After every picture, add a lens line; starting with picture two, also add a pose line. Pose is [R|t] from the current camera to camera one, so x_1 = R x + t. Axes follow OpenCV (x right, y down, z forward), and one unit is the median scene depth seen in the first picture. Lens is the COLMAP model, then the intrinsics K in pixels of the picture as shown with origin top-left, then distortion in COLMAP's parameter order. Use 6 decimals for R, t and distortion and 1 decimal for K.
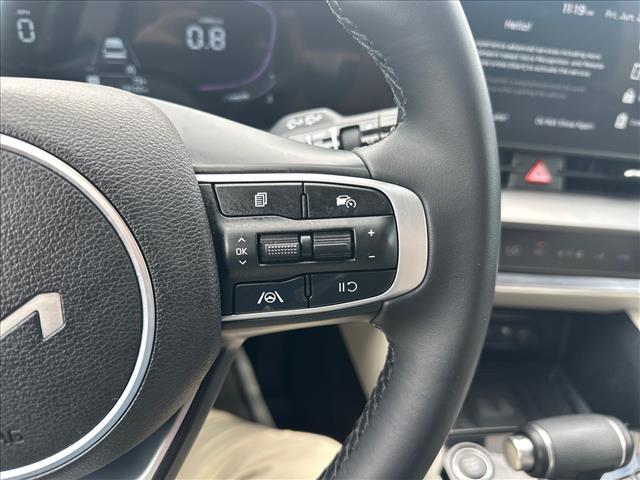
lens RADIAL K [[439.4, 0, 320.0], [0, 439.4, 240.0], [0, 0, 1]] dist [0.005822, -0.026999]
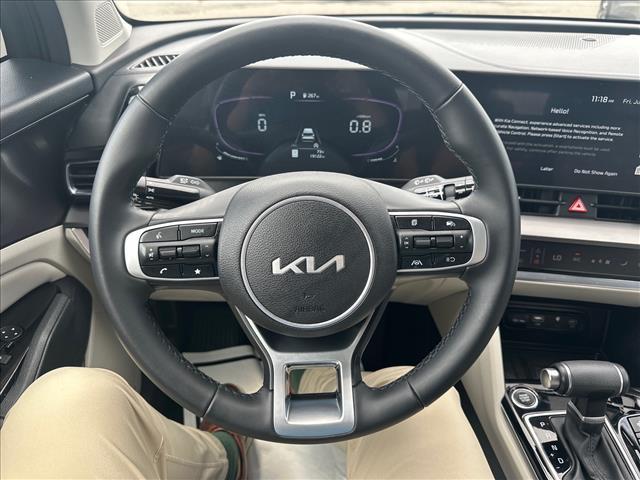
lens RADIAL K [[440.6, 0, 320.1], [0, 440.6, 245.2], [0, 0, 1]] dist [0.069102, -0.097374]
pose [[0.985514, 0.026153, -0.167564, -0.157244], [-0.031338, 0.999106, -0.028374, 0.080563], [0.166672, 0.033214, 0.985453, -1.001723]]
